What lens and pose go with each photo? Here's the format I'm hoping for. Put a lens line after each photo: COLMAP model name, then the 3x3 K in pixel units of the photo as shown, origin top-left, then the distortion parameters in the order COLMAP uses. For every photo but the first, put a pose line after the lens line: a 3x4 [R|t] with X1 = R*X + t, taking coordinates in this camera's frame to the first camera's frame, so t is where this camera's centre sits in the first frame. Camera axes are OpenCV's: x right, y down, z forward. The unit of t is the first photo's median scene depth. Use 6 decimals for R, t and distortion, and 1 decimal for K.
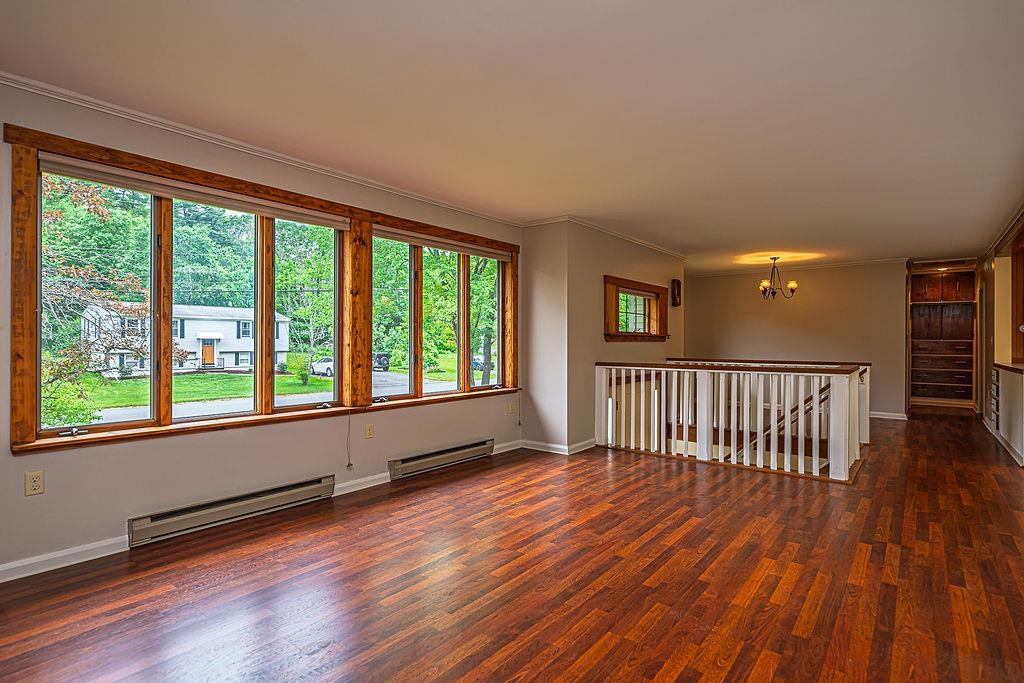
lens RADIAL K [[514.3, 0, 522.4], [0, 514.3, 344.8], [0, 0, 1]] dist [0.001340, 0.001771]
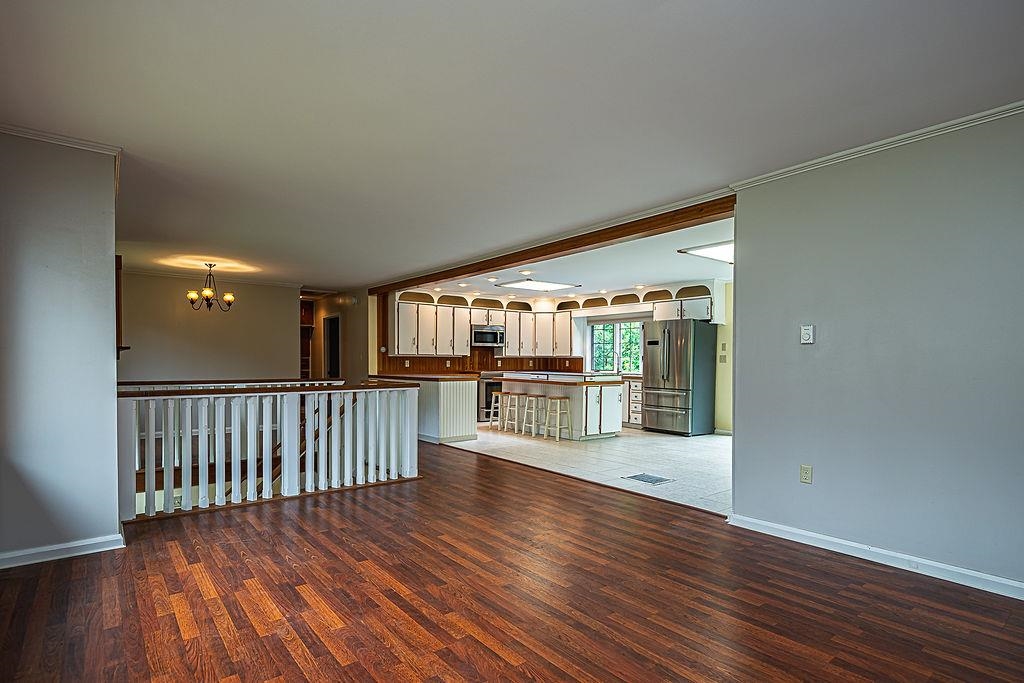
lens RADIAL K [[514.3, 0, 527.3], [0, 514.3, 382.6], [0, 0, 1]] dist [0.001340, 0.001771]
pose [[0.223503, -0.044219, 0.973700, -0.524305], [0.003970, 0.999003, 0.044456, -0.006246], [-0.974695, -0.006071, 0.223456, 0.545576]]
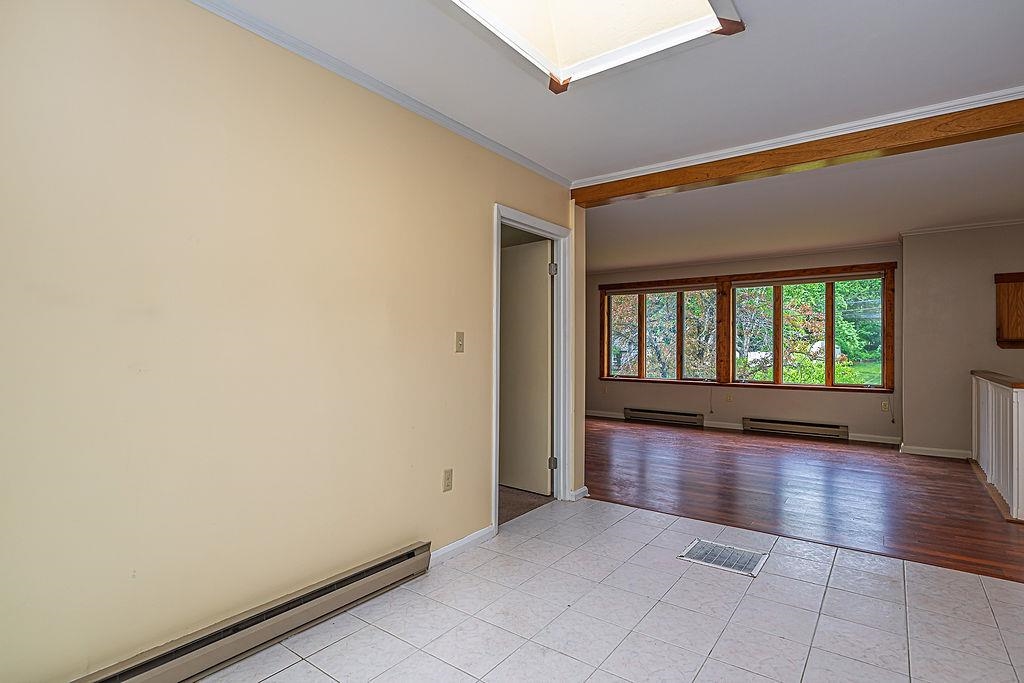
lens RADIAL K [[514.3, 0, 512.7], [0, 514.3, 344.5], [0, 0, 1]] dist [0.001340, 0.001771]
pose [[0.019350, -0.004048, -0.999805, 1.559585], [-0.009546, 0.999945, -0.004234, -0.002108], [0.999767, 0.009626, 0.019310, 0.216048]]
